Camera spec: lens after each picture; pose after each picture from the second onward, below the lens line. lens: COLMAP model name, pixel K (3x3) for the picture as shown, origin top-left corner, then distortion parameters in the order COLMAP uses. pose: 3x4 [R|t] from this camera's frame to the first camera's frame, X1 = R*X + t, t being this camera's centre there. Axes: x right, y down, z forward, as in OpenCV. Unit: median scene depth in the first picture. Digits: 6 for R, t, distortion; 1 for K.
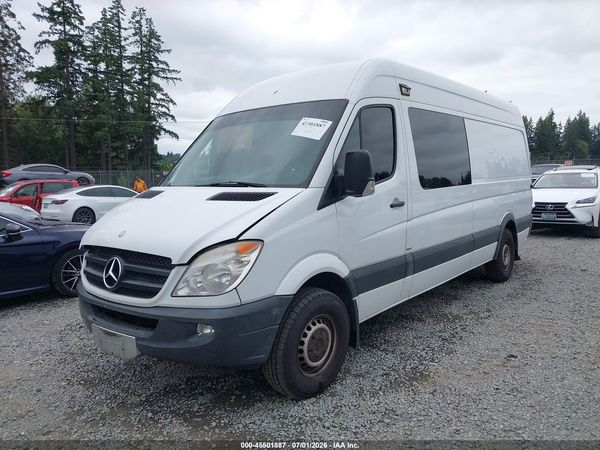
lens RADIAL K [[472.8, 0, 301.0], [0, 472.8, 202.7], [0, 0, 1]] dist [0.044360, -0.059769]
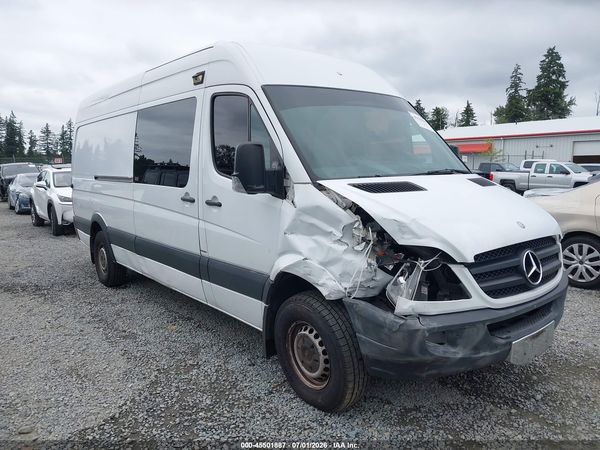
lens RADIAL K [[476.7, 0, 307.4], [0, 476.7, 220.4], [0, 0, 1]] dist [0.112349, -0.242765]
pose [[0.193739, -0.094200, 0.976520, -0.116163], [0.069304, 0.994207, 0.082156, -0.003882], [-0.978602, 0.051760, 0.199145, 0.105335]]
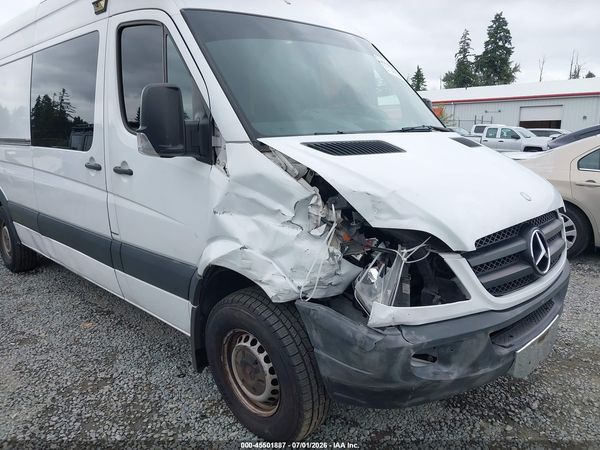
lens RADIAL K [[476.7, 0, 307.4], [0, 476.7, 220.4], [0, 0, 1]] dist [0.112349, -0.242765]
pose [[0.094549, -0.163941, 0.981929, -0.094882], [0.071468, 0.984920, 0.157559, -0.002768], [-0.992952, 0.055279, 0.104840, 0.107897]]
